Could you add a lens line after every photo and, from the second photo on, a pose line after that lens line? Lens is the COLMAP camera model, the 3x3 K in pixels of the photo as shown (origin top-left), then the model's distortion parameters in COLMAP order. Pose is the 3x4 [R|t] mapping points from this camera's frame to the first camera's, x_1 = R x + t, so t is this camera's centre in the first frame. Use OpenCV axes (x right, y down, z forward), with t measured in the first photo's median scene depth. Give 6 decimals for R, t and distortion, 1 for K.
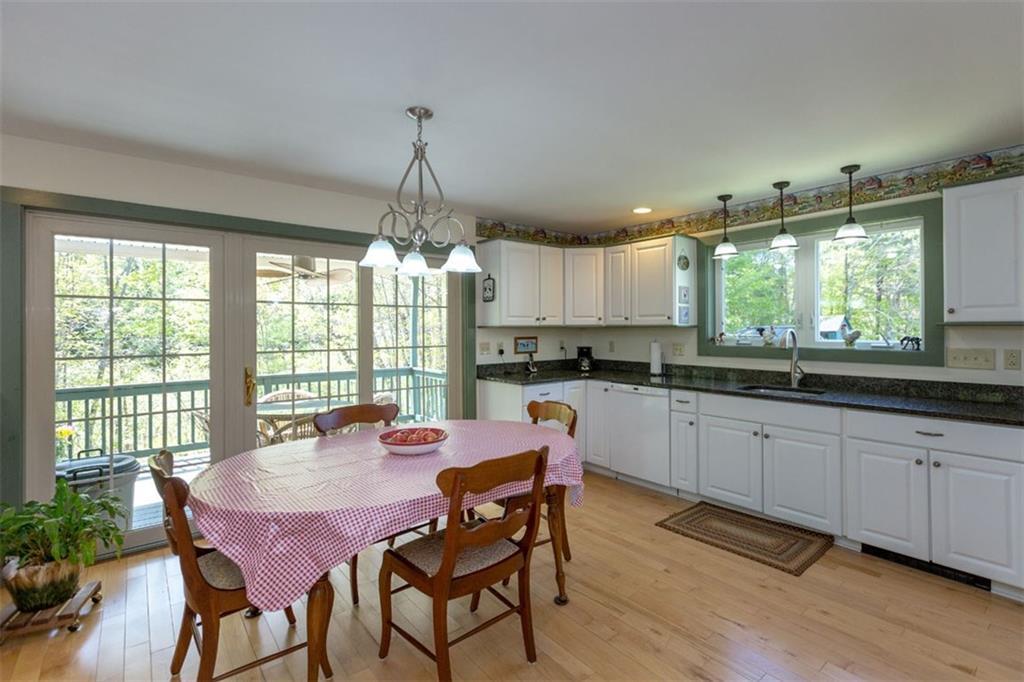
lens RADIAL K [[465.3, 0, 514.4], [0, 465.3, 335.3], [0, 0, 1]] dist [0.001748, 0.000233]
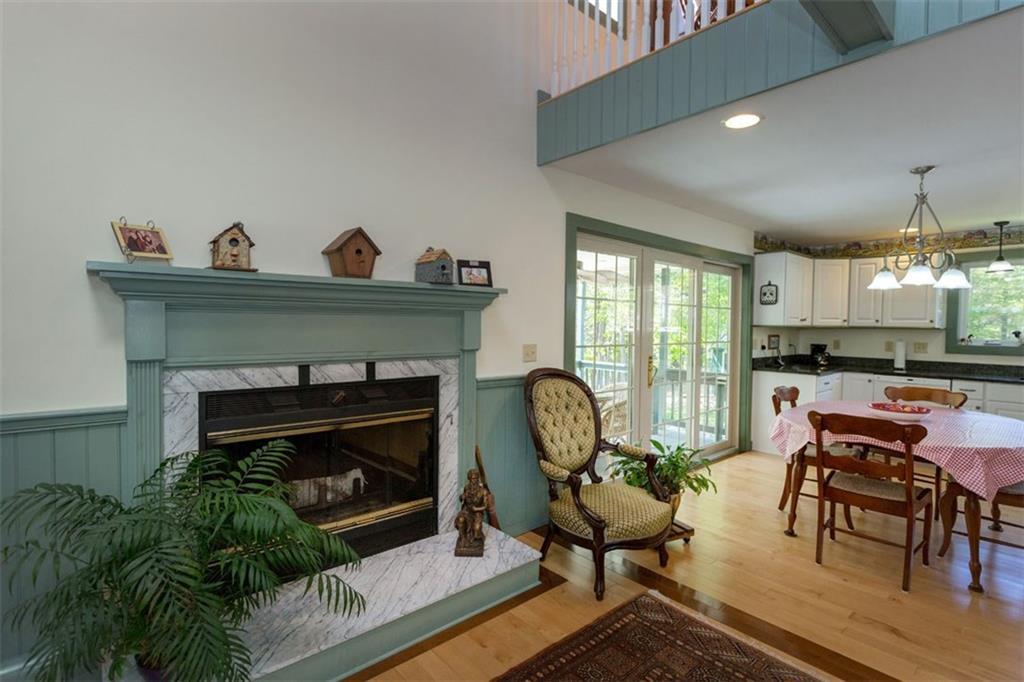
lens RADIAL K [[475.3, 0, 509.7], [0, 475.3, 339.1], [0, 0, 1]] dist [0.003314, 0.000228]
pose [[0.999626, 0.017526, 0.021004, -0.718793], [-0.017847, 0.999725, 0.015188, 0.008298], [-0.020732, -0.015558, 0.999664, -0.186242]]
